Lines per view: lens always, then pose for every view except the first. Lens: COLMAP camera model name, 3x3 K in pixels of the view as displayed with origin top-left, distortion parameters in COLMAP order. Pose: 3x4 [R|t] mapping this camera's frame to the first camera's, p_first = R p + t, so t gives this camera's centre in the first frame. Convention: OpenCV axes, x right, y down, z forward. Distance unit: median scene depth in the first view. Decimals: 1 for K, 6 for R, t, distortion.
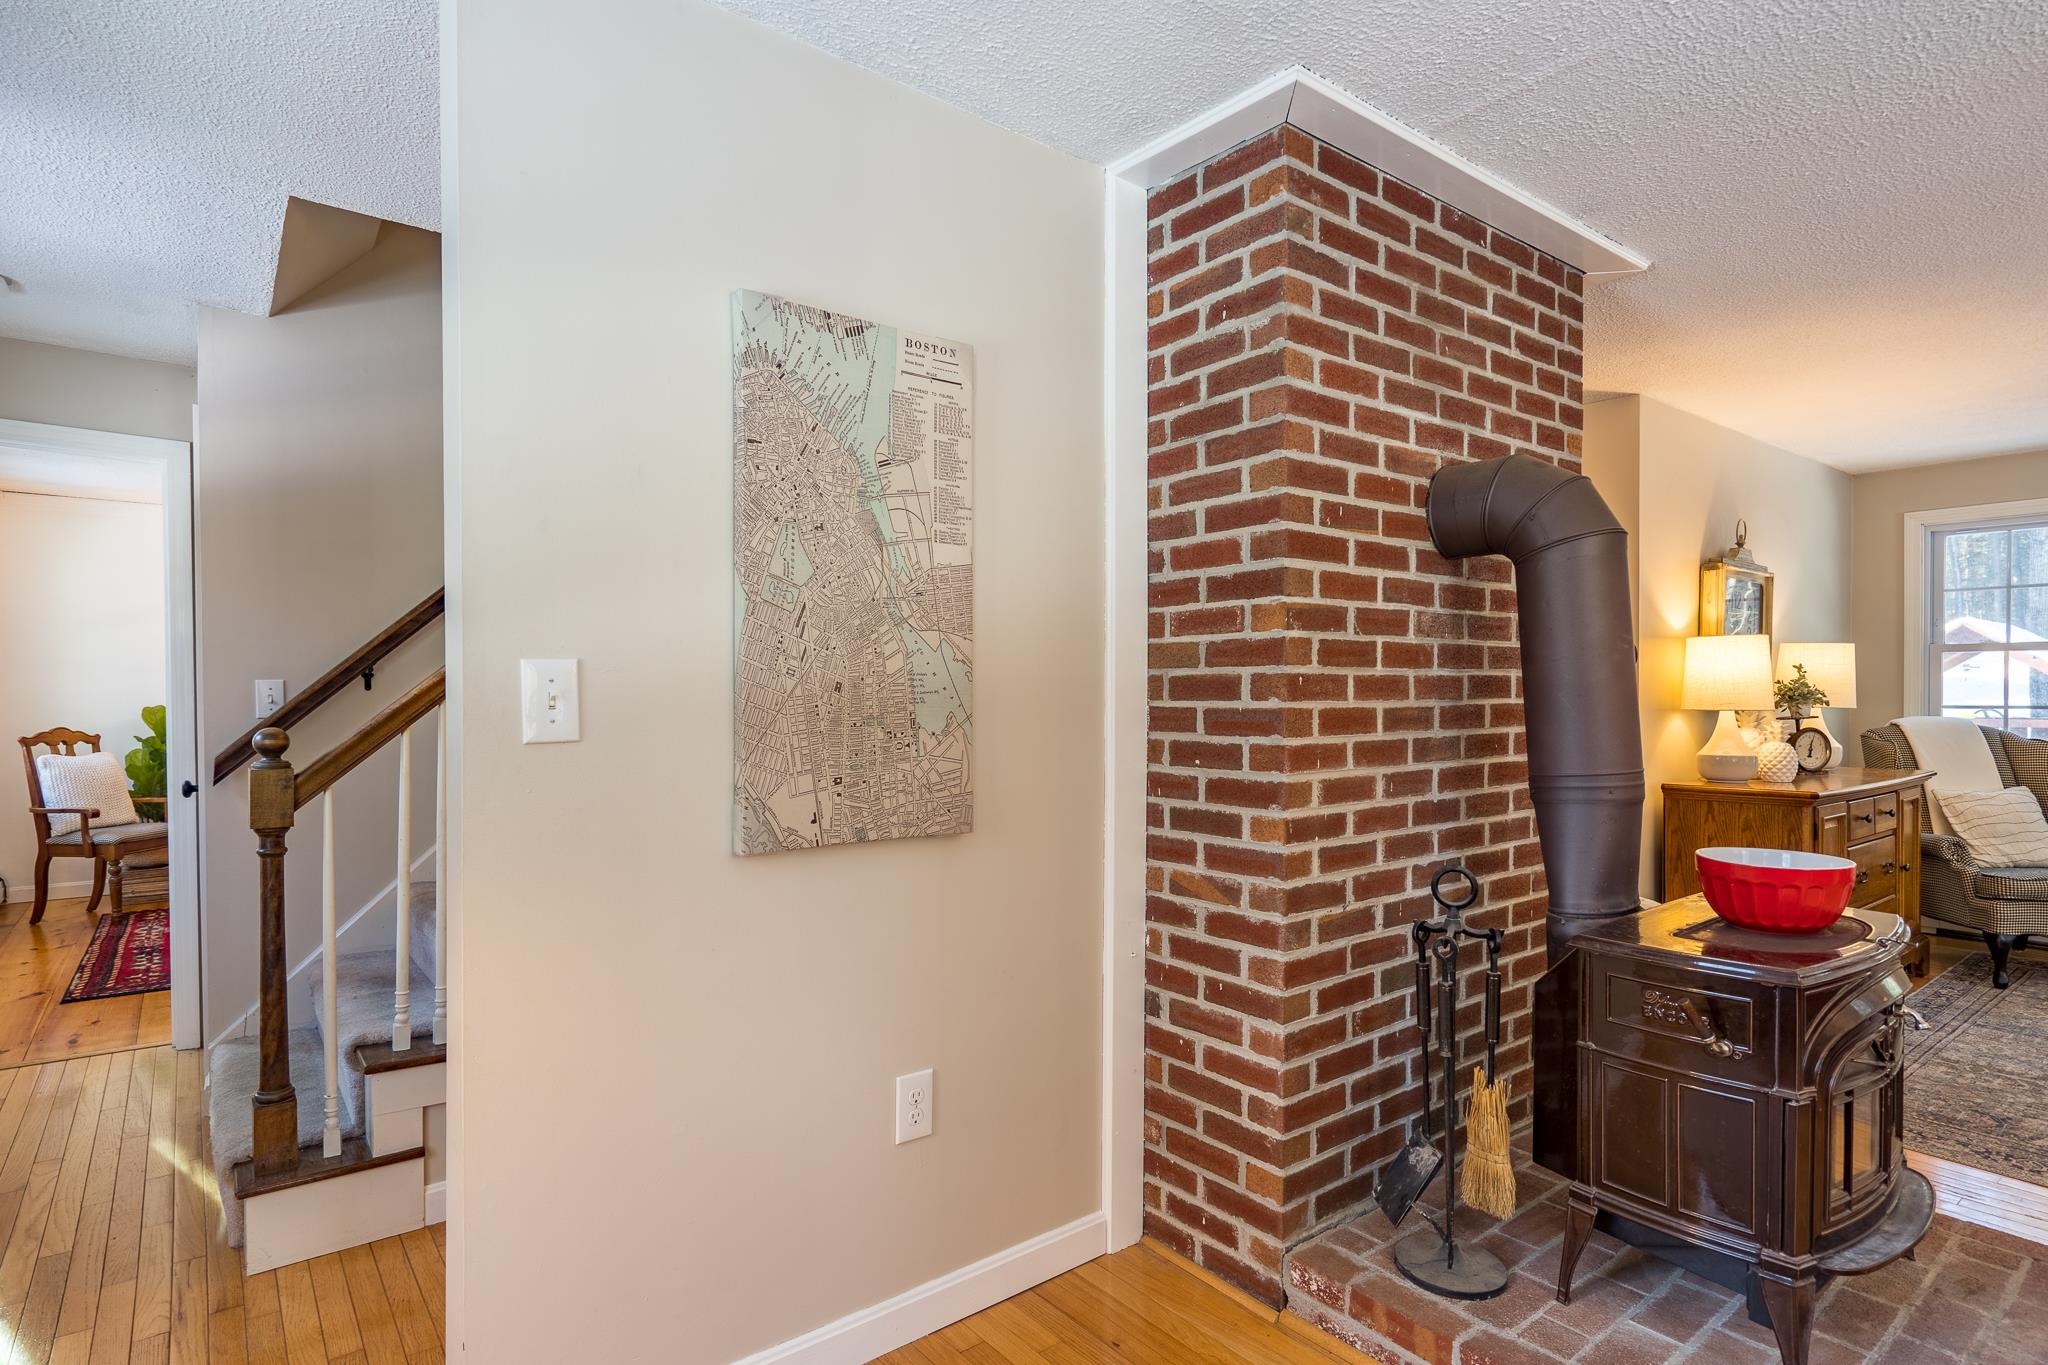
lens RADIAL K [[1083.4, 0, 1074.0], [0, 1083.4, 702.5], [0, 0, 1]] dist [0.002799, 0.001833]
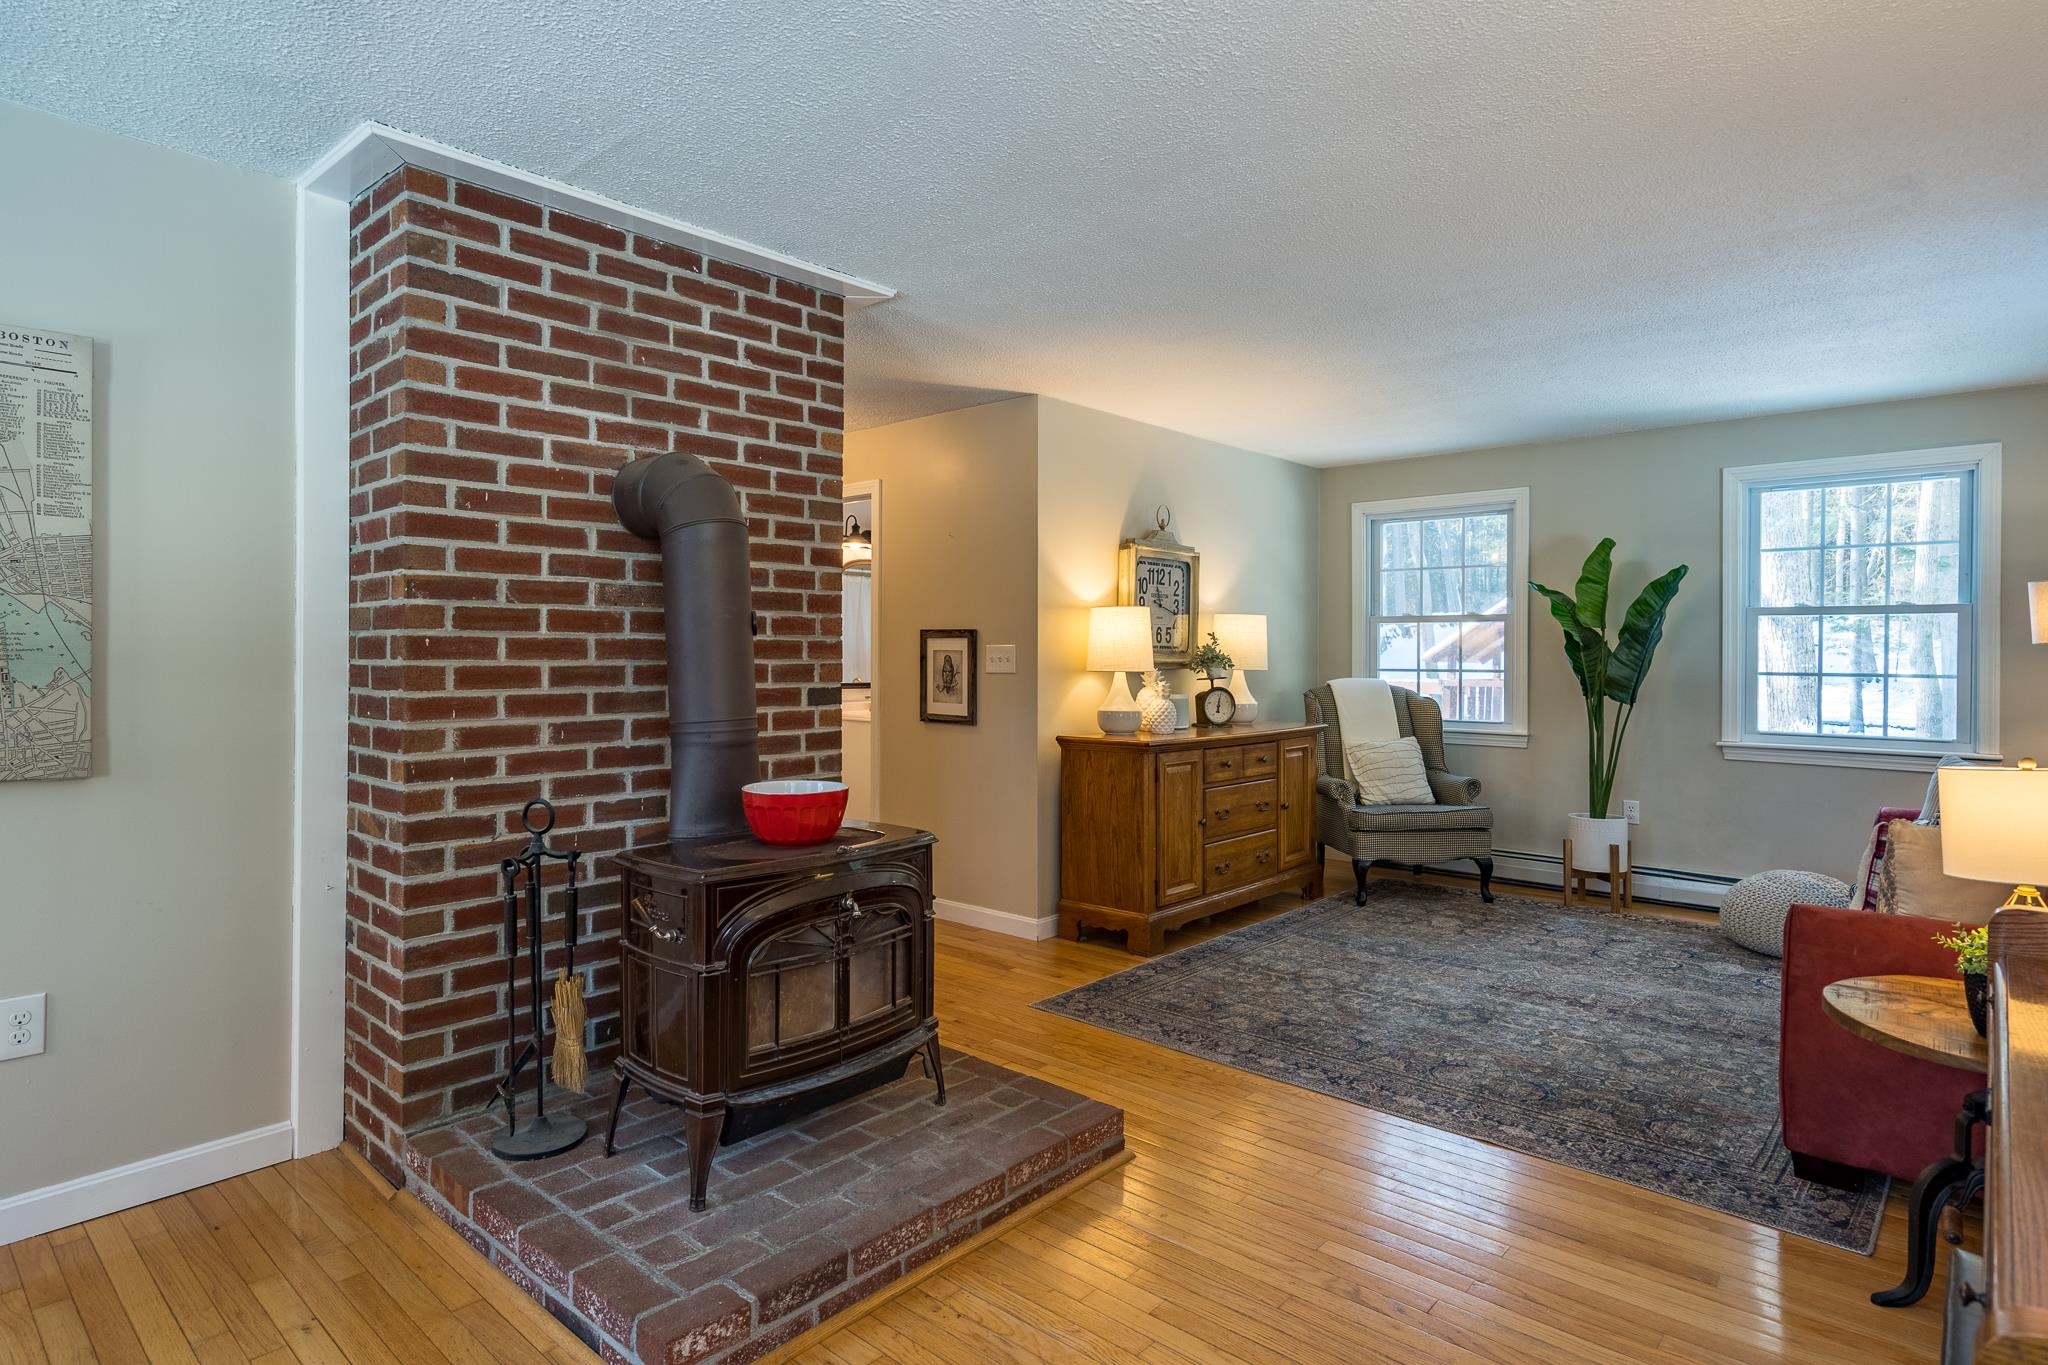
lens RADIAL K [[1083.4, 0, 1047.0], [0, 1083.4, 656.5], [0, 0, 1]] dist [0.002799, 0.001833]
pose [[0.986140, 0.004055, 0.165868, 0.639337], [-0.002424, 0.999947, -0.010037, 0.005057], [-0.165900, 0.009495, 0.986097, -0.241618]]
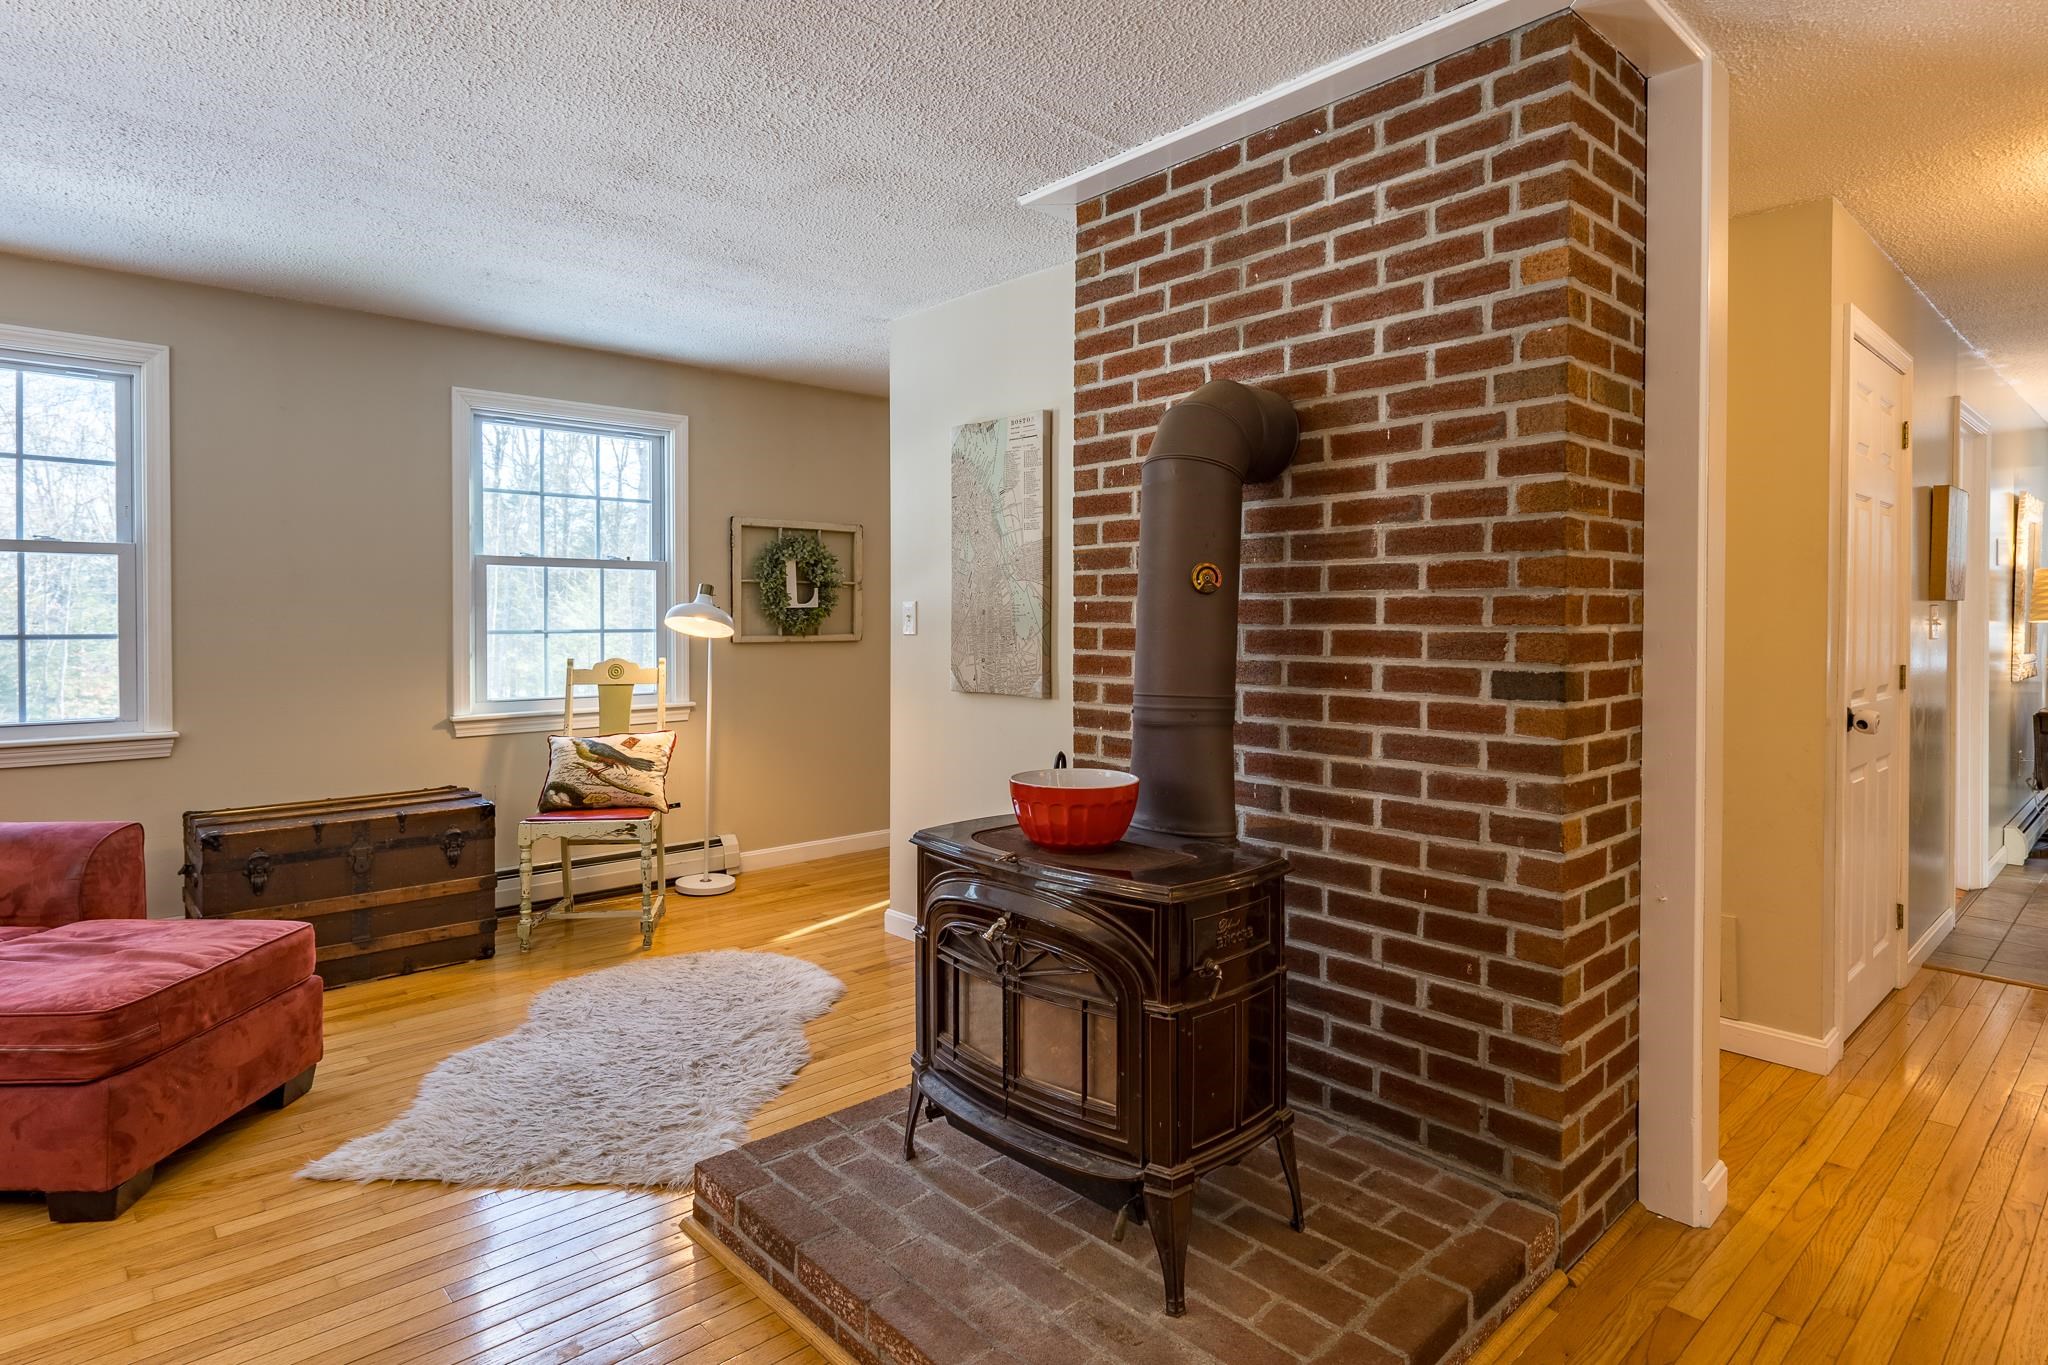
lens RADIAL K [[1083.4, 0, 996.8], [0, 1083.4, 627.5], [0, 0, 1]] dist [0.002799, 0.001833]
pose [[0.048036, 0.014143, -0.998745, 1.481039], [-0.012233, 0.999833, 0.013570, -0.011092], [0.998771, 0.011565, 0.048201, 0.786216]]
